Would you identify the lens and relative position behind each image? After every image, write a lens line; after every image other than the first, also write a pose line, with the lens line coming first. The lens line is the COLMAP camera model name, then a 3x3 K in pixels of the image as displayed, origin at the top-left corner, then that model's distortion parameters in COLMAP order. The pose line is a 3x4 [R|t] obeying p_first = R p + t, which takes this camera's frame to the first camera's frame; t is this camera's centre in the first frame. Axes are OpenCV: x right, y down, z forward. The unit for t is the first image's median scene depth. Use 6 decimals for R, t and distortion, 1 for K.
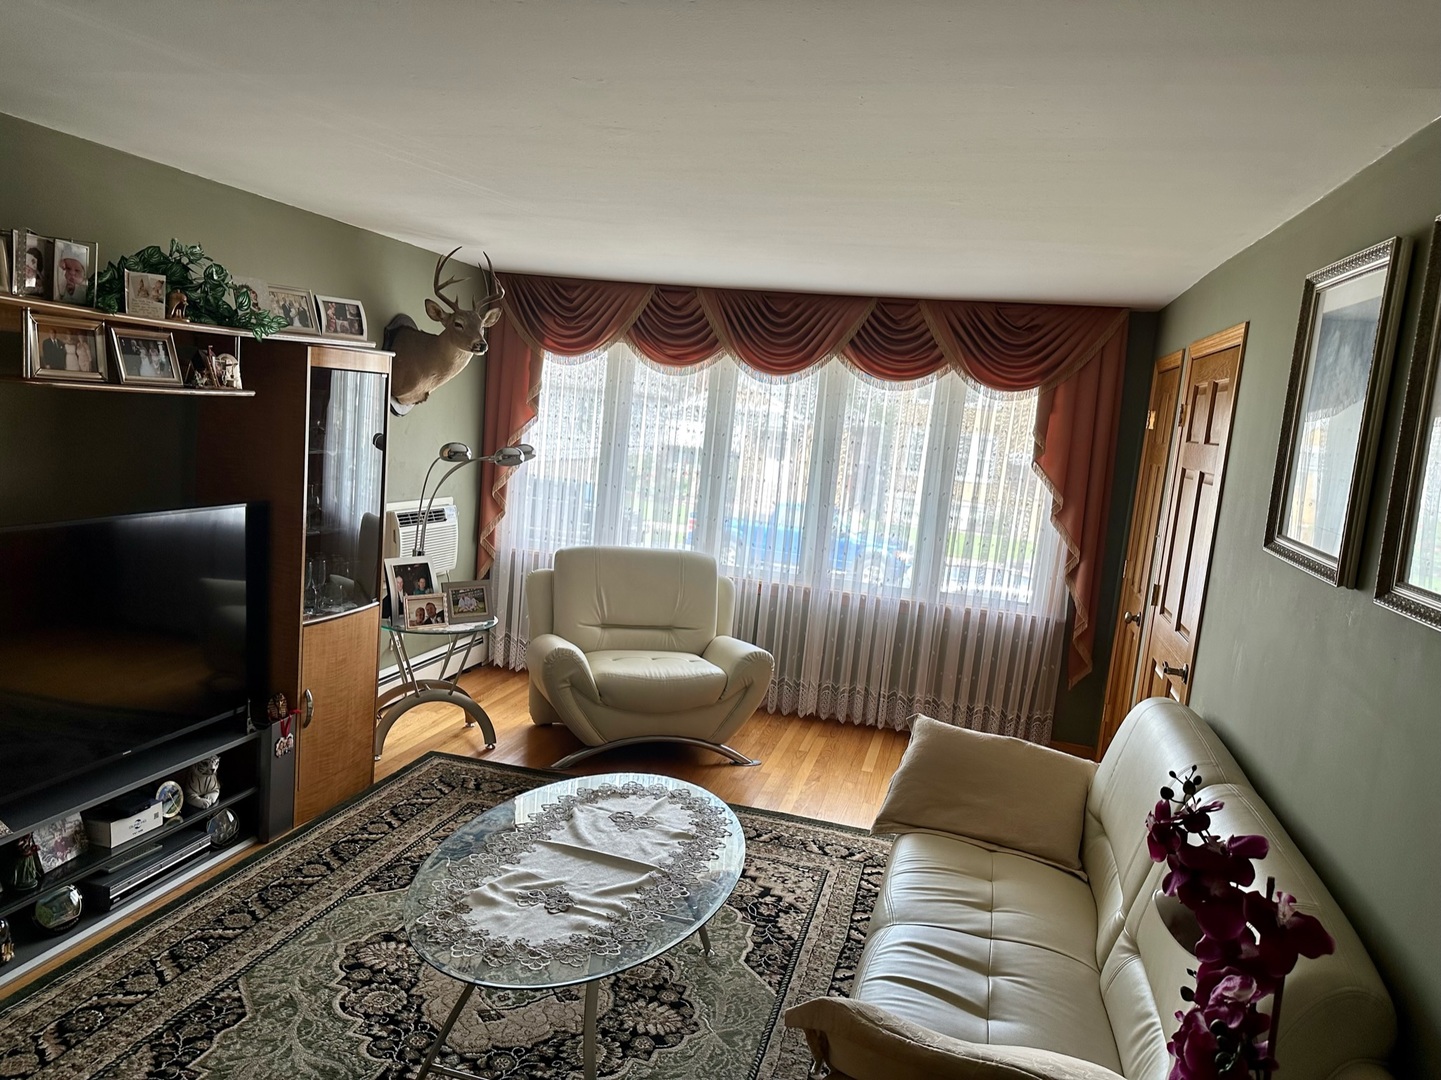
lens RADIAL K [[1002.2, 0, 726.9], [0, 1002.2, 546.8], [0, 0, 1]] dist [0.083142, -0.131211]
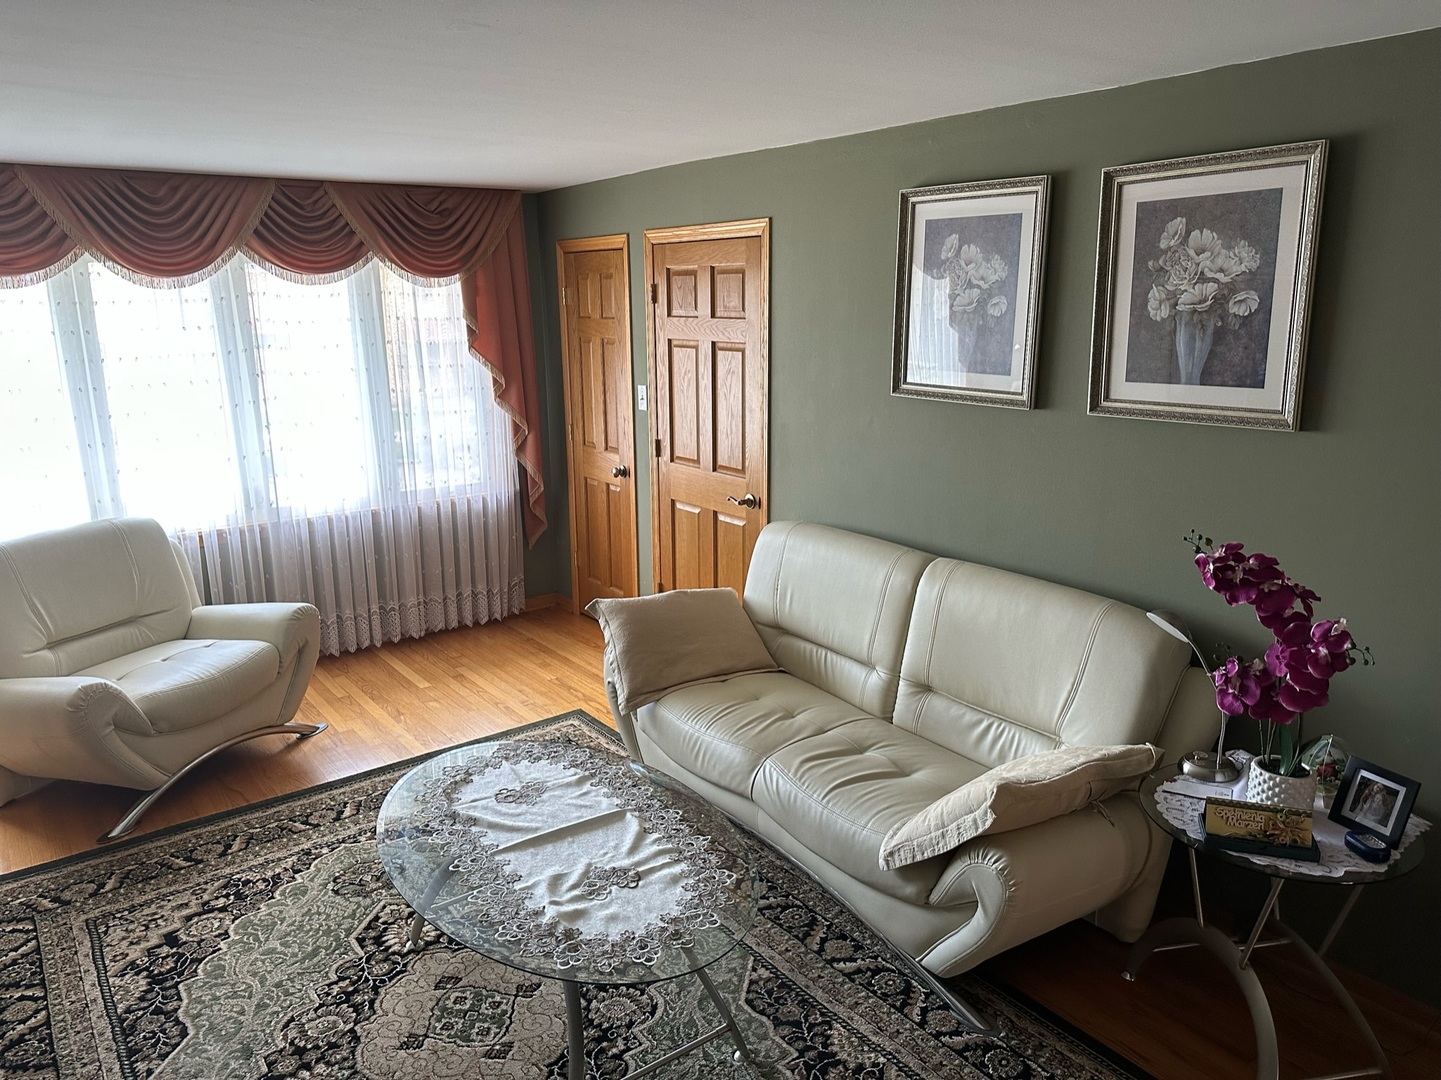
lens RADIAL K [[1009.4, 0, 720.5], [0, 1009.4, 540.0], [0, 0, 1]] dist [-0.002687, -0.000976]
pose [[0.601193, -0.274071, 0.750634, -0.379218], [0.168652, 0.961704, 0.216061, -0.075874], [-0.781104, -0.003298, 0.624392, 0.168047]]
